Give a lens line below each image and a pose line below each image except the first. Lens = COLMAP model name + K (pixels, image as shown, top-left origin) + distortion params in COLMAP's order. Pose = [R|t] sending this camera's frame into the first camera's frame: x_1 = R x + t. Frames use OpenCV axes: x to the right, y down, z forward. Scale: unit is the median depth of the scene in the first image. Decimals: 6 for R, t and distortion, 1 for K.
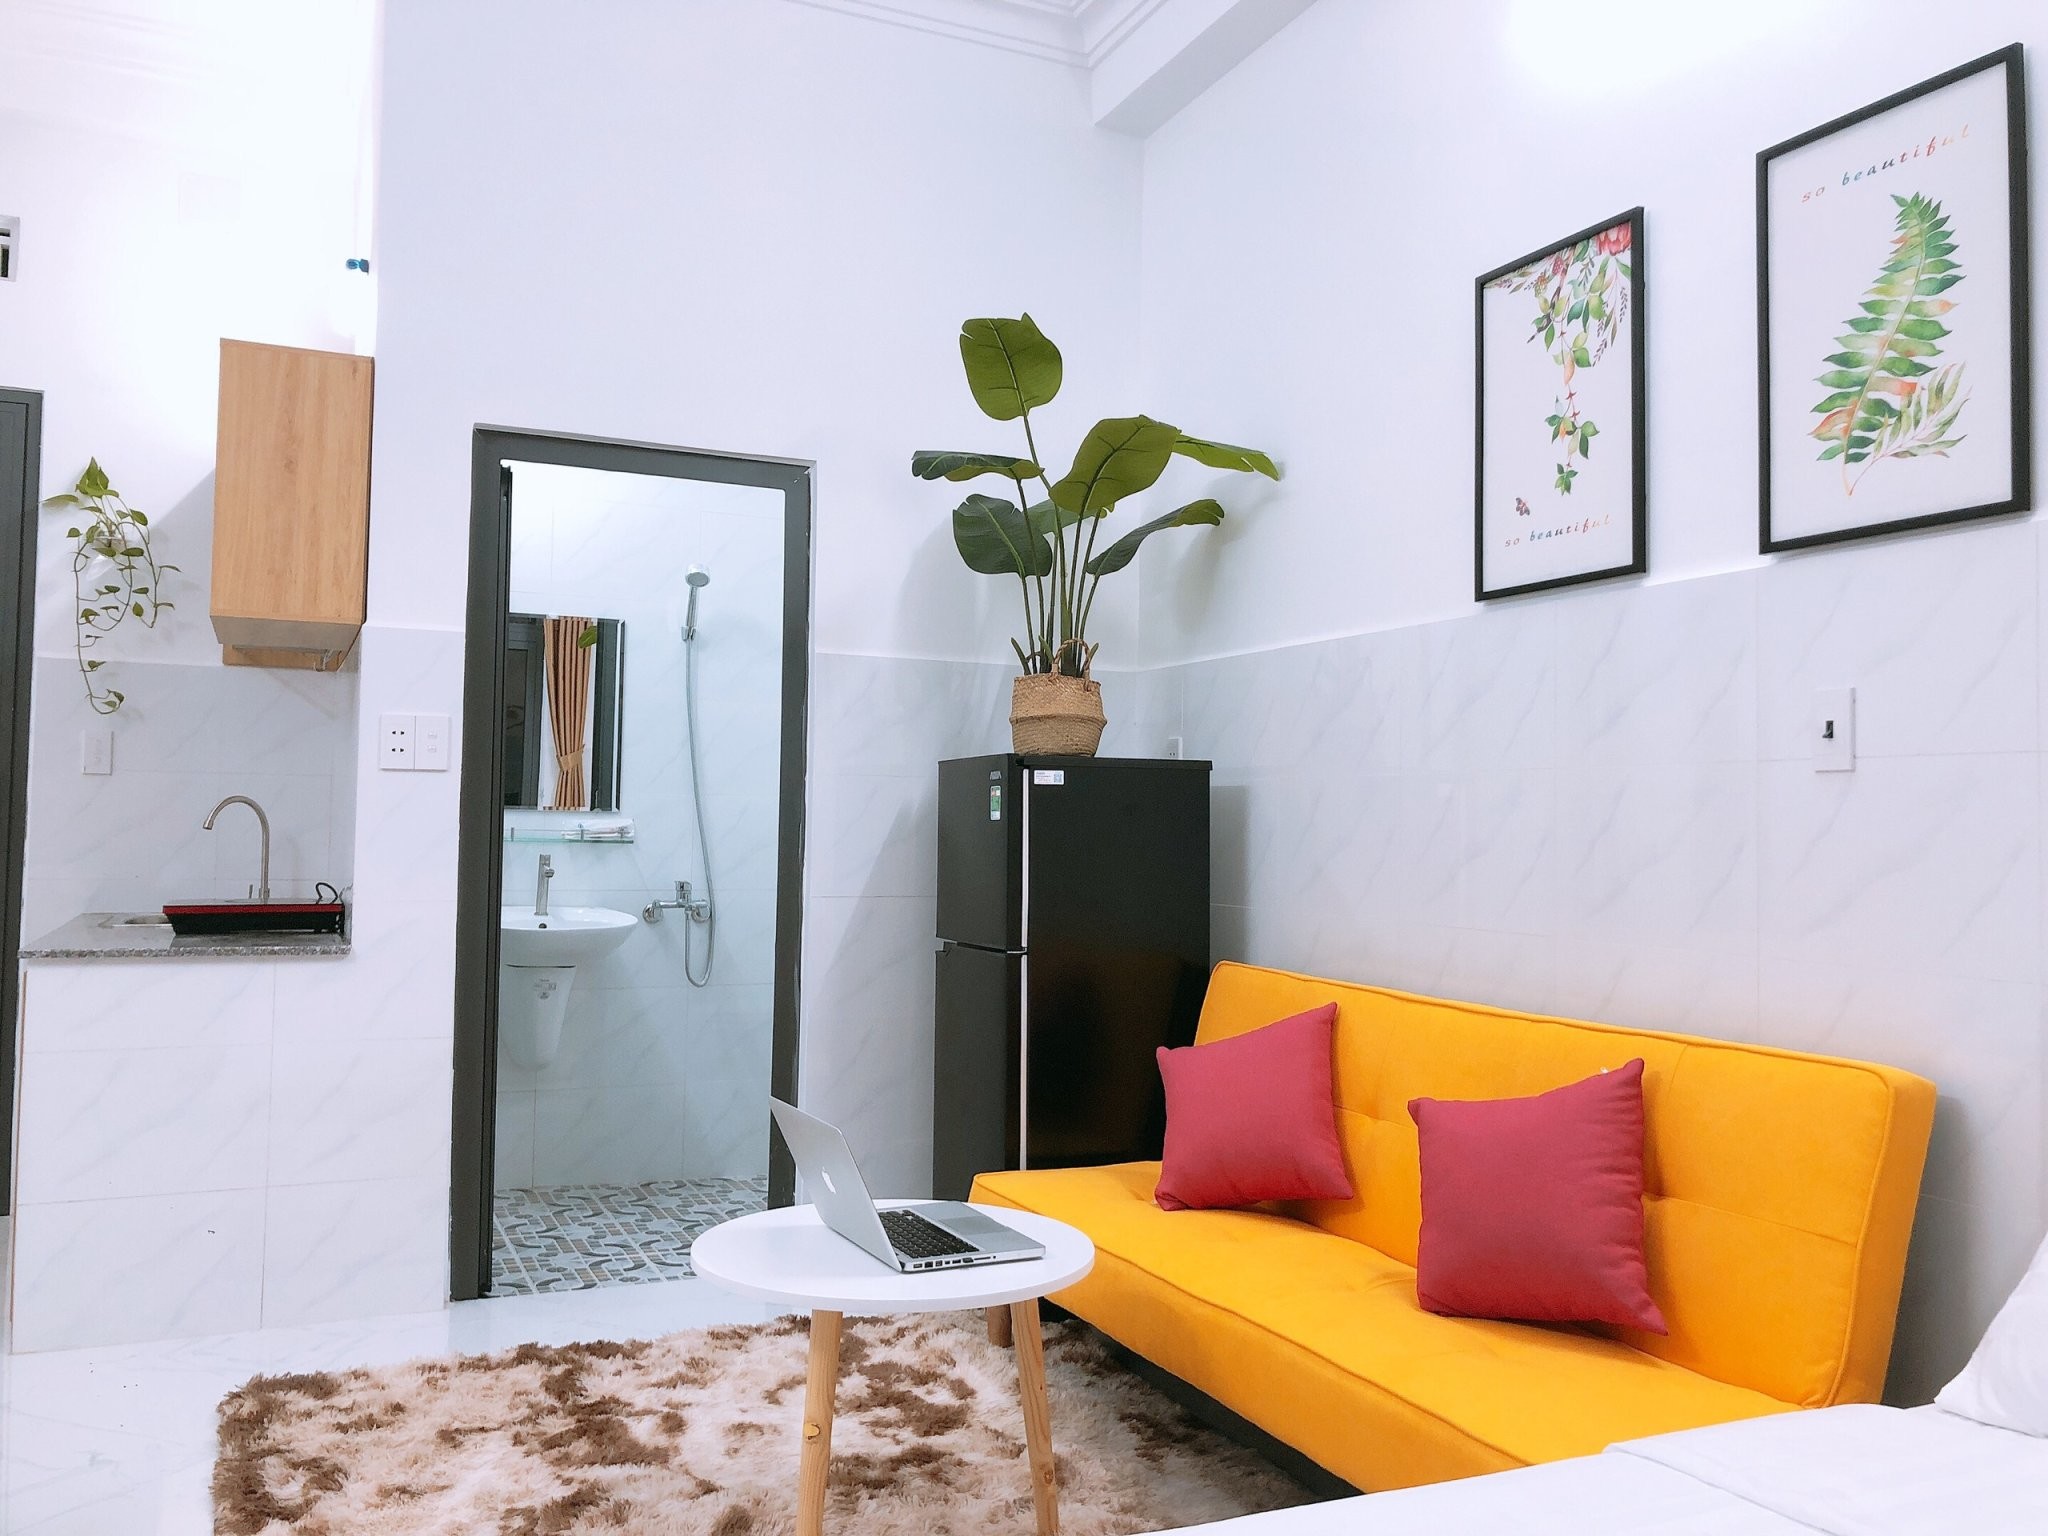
lens RADIAL K [[1681.8, 0, 1026.7], [0, 1681.8, 763.2], [0, 0, 1]] dist [-0.011369, 0.056990]
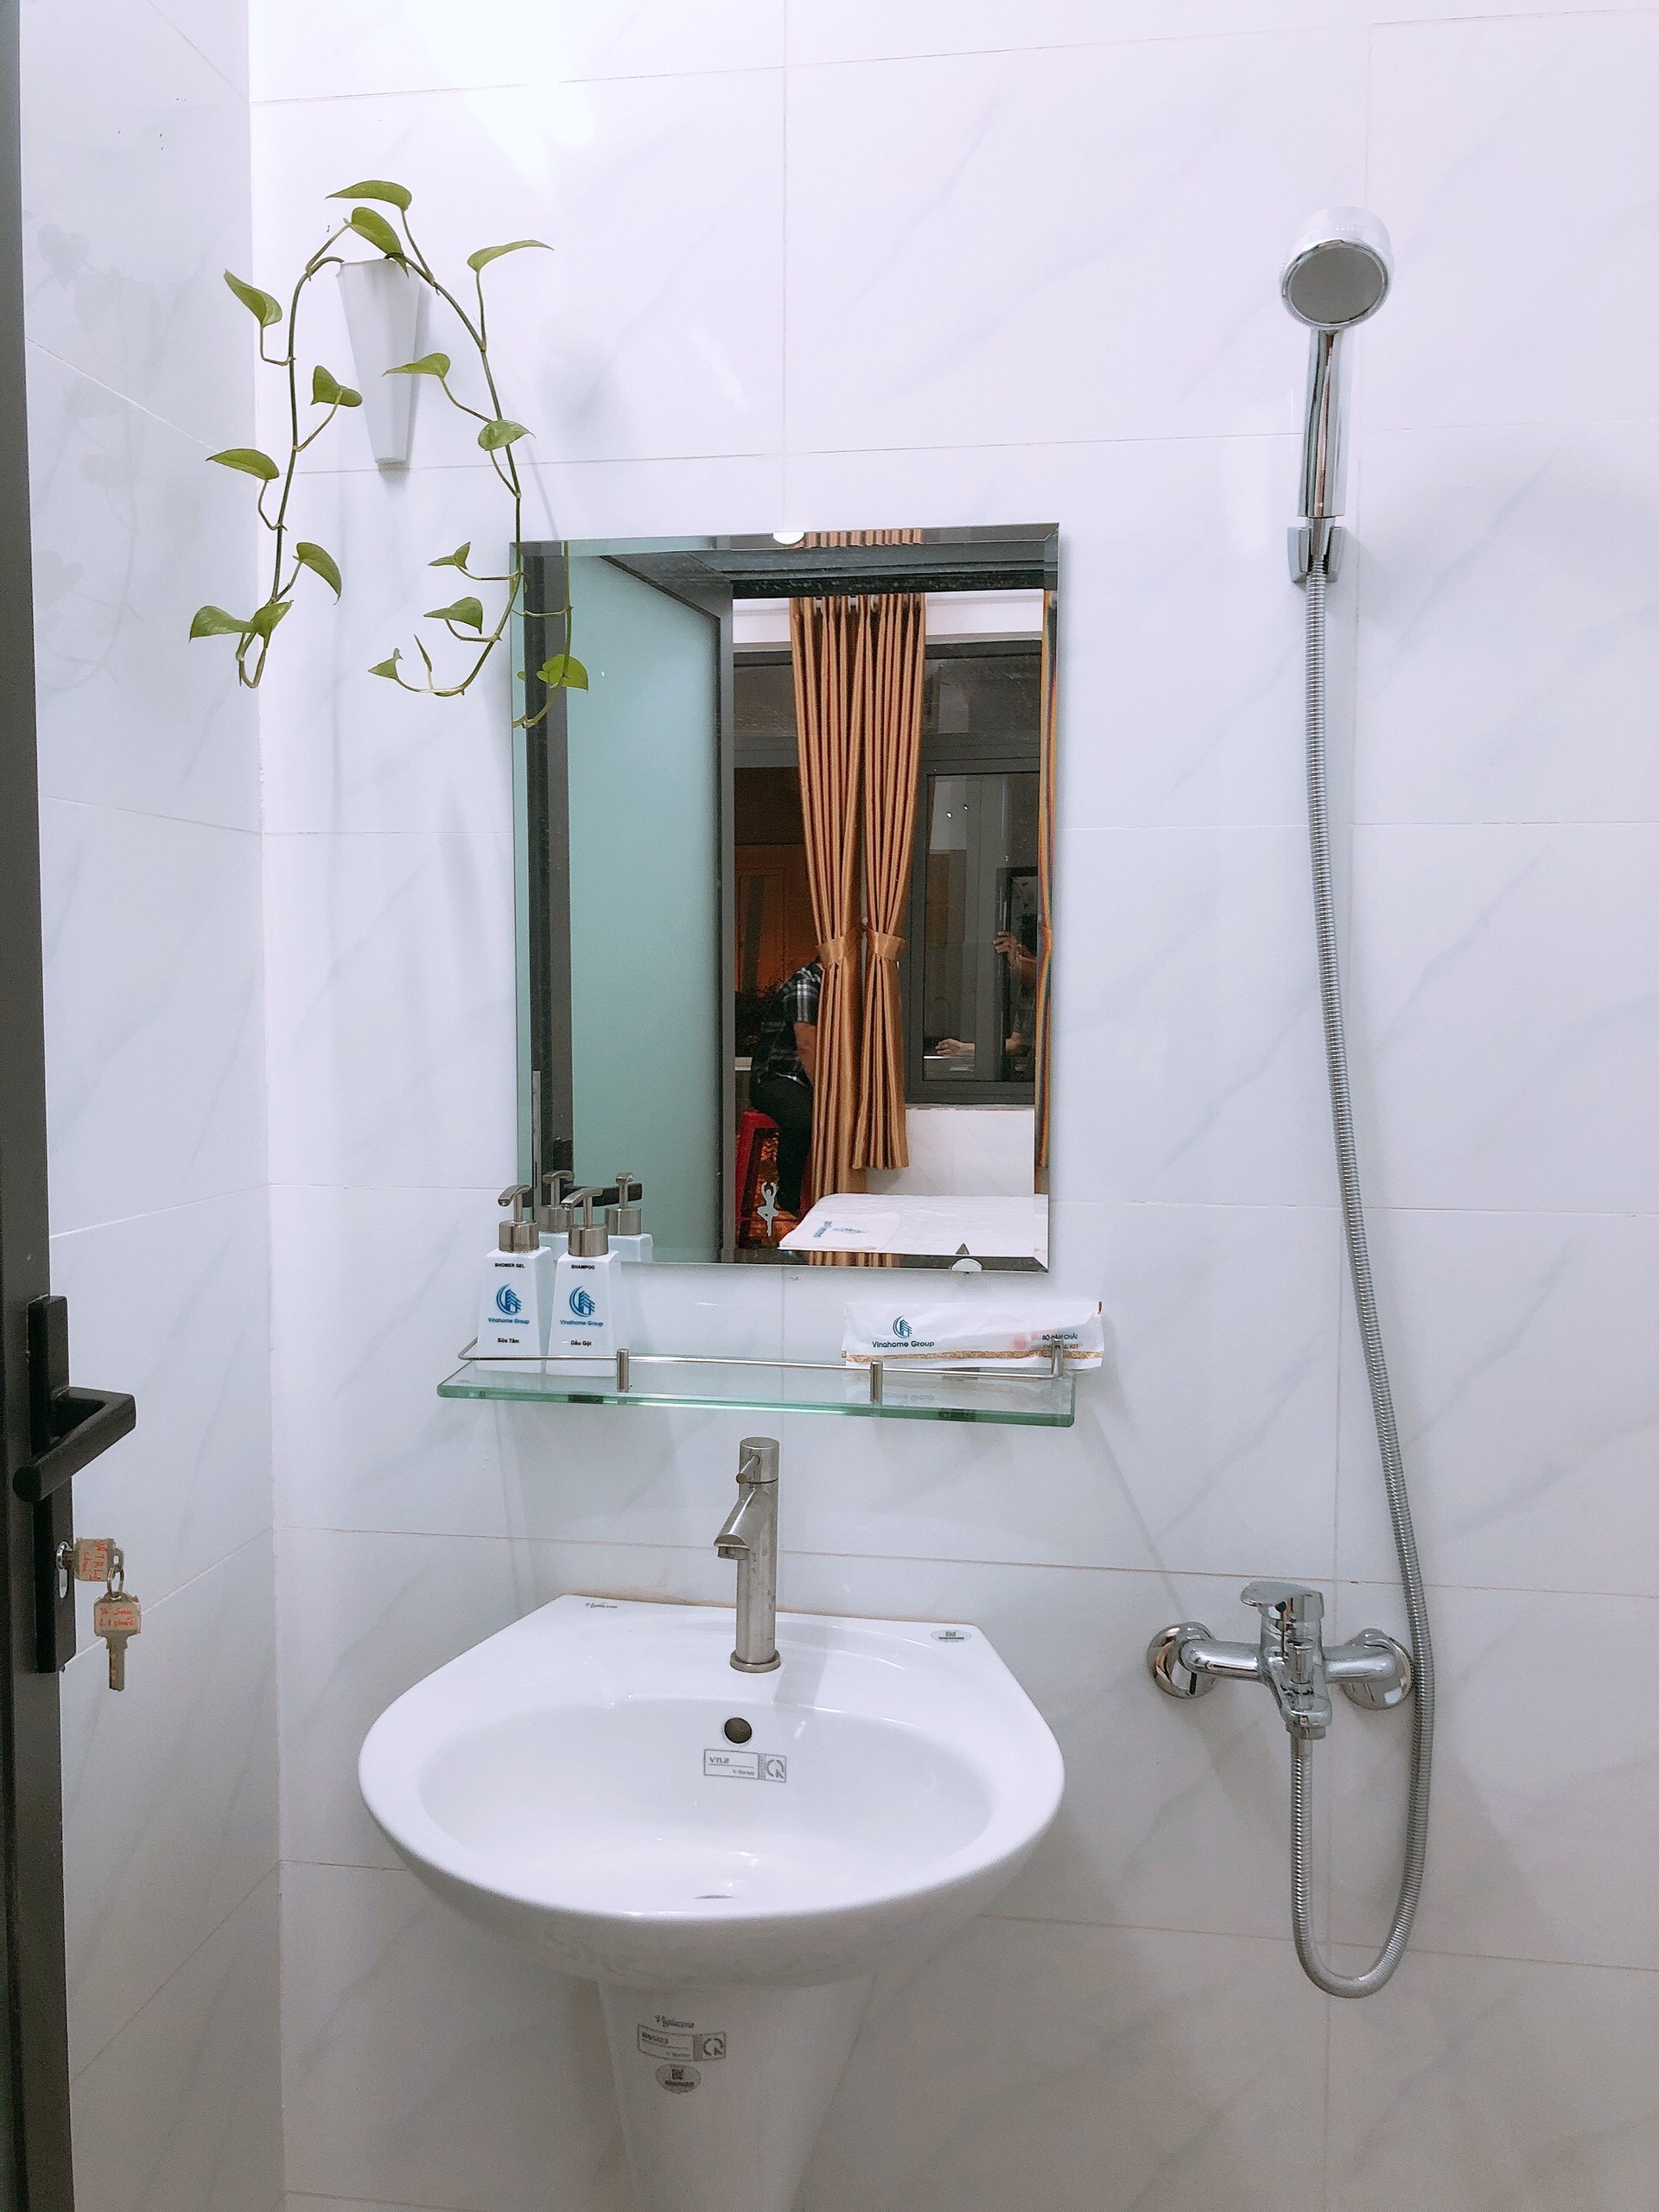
lens RADIAL K [[1712.0, 0, 822.7], [0, 1712.0, 1102.1], [0, 0, 1]] dist [-0.005311, -0.003294]
pose [[0.836839, 0.017417, -0.547172, -0.215075], [0.036112, 0.995561, 0.086919, -0.037674], [0.546256, -0.092497, 0.832495, 1.292419]]
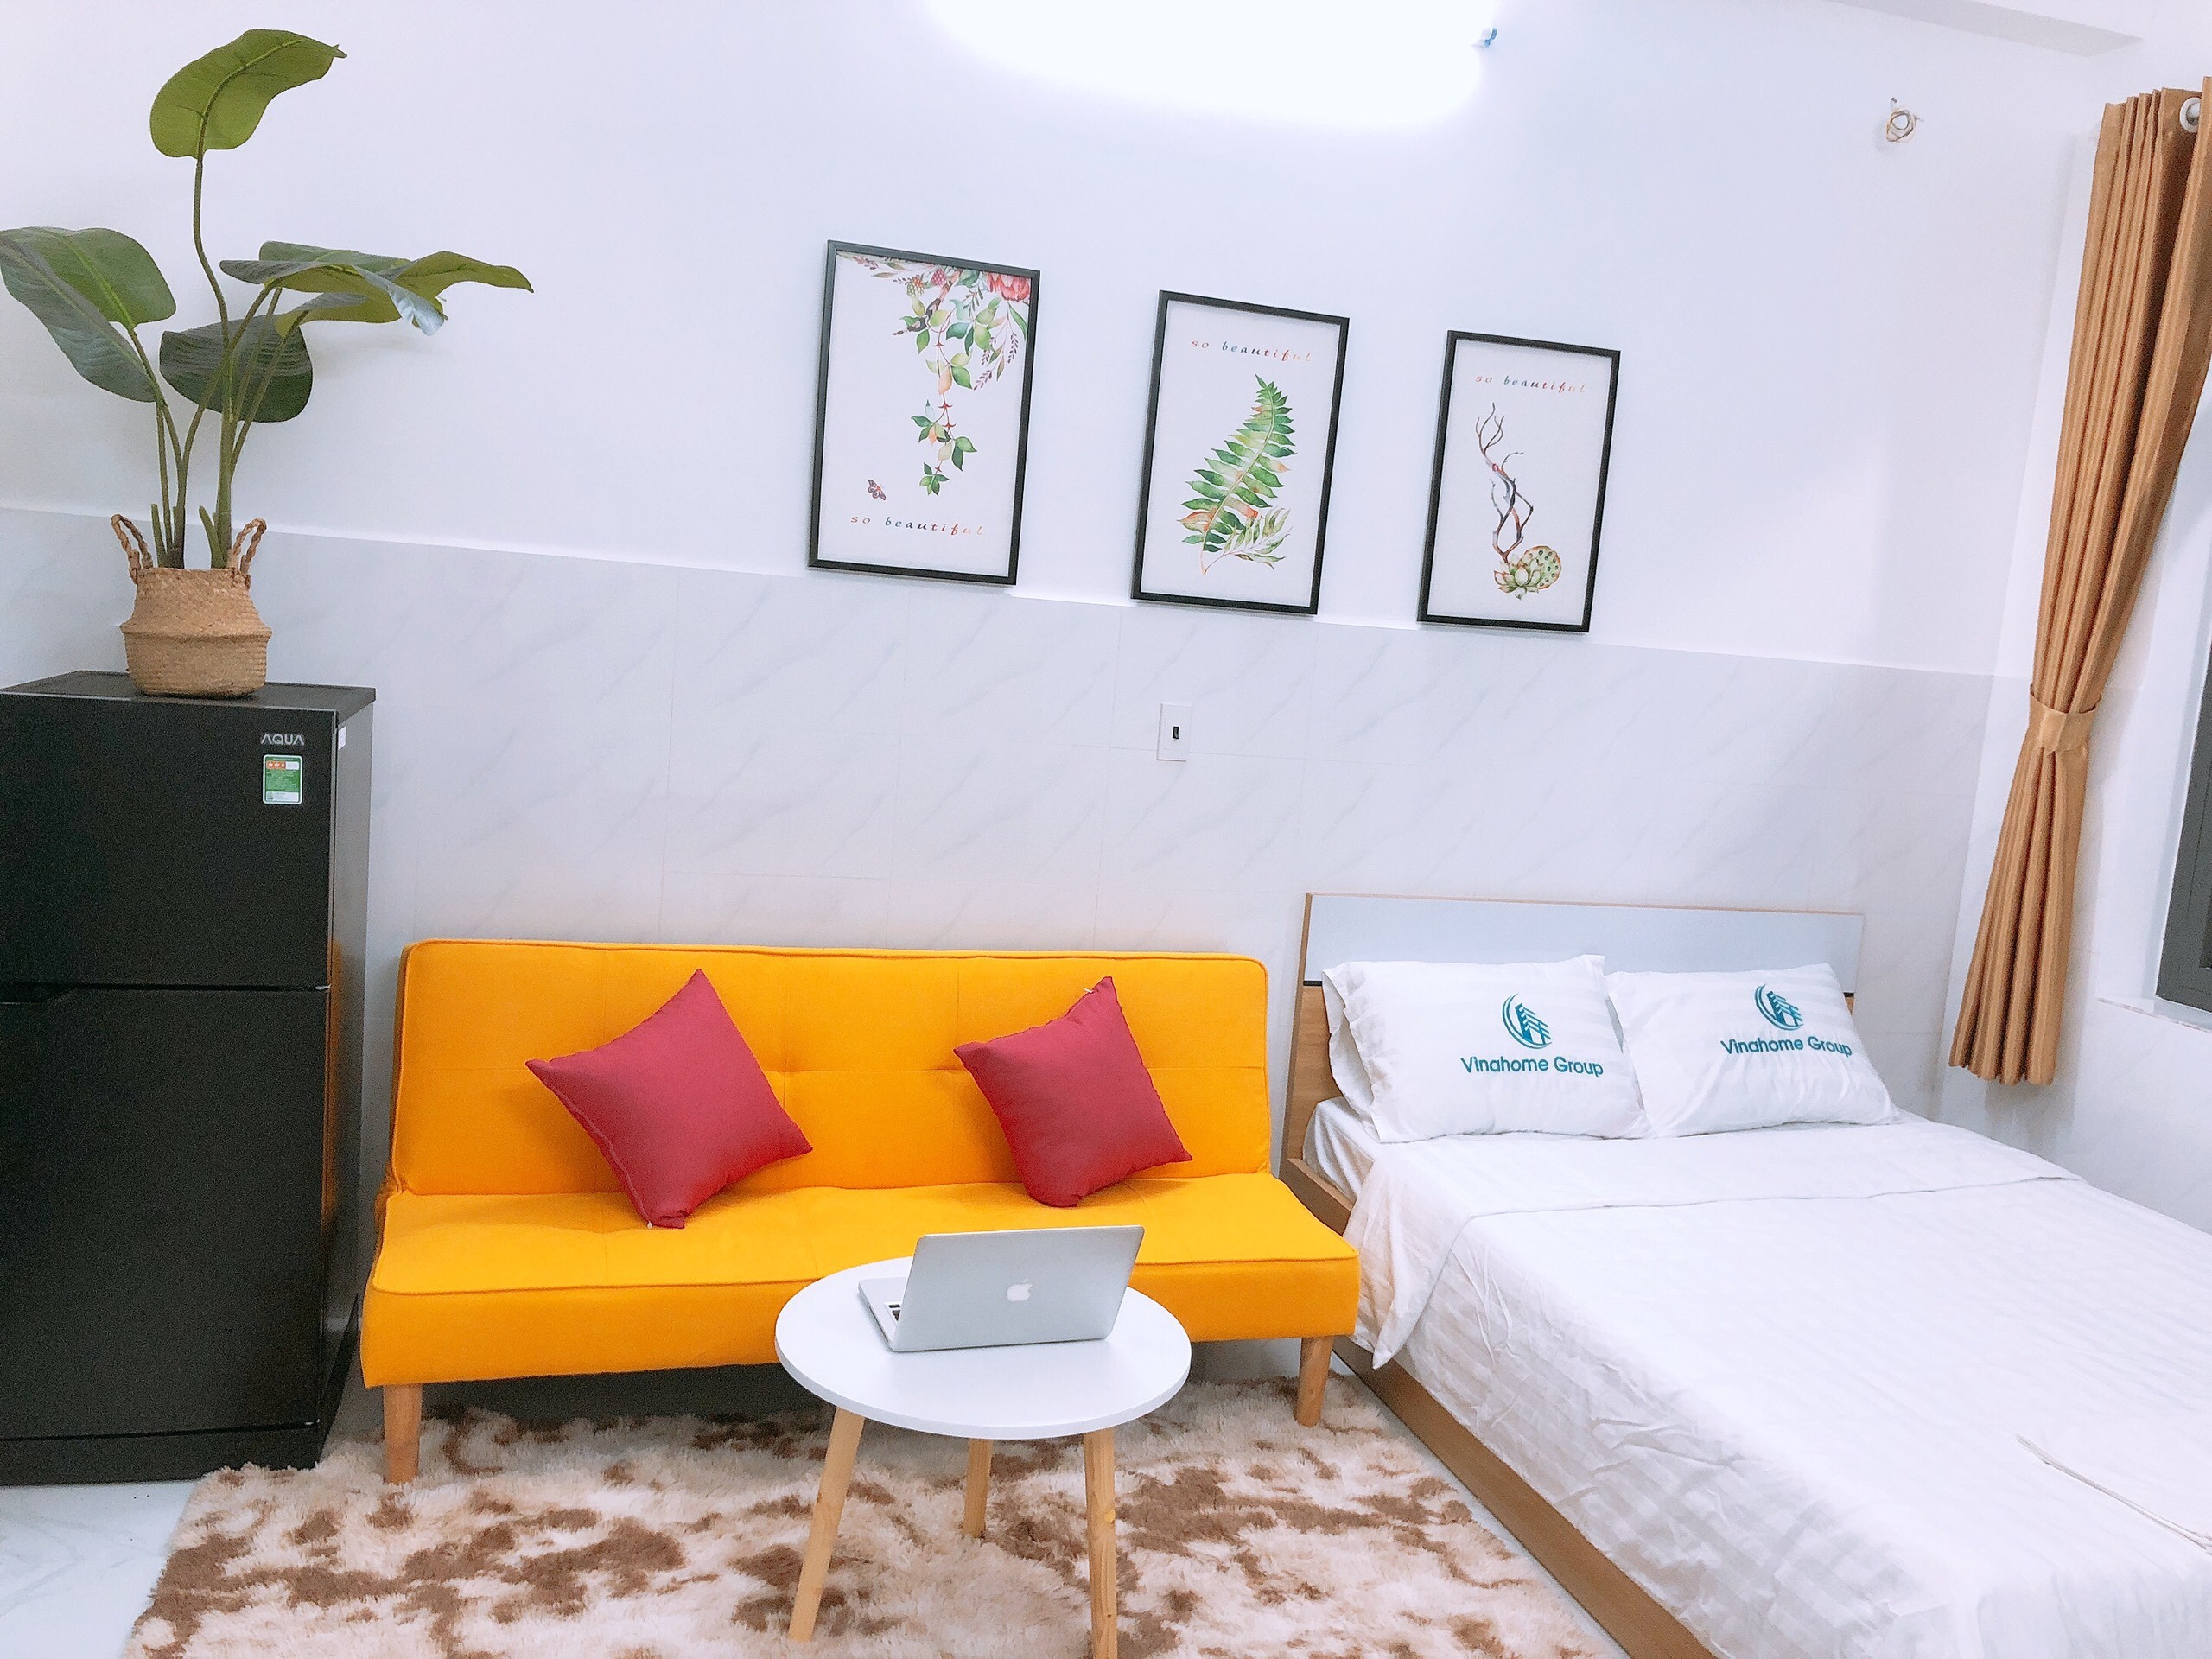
lens RADIAL K [[1781.8, 0, 1092.4], [0, 1781.8, 836.7], [0, 0, 1]] dist [0.081891, -0.124208]
pose [[0.130157, -0.138247, 0.981808, -0.853240], [-0.119600, 0.980812, 0.153962, -0.128874], [-0.984253, -0.137464, 0.111125, 0.710525]]
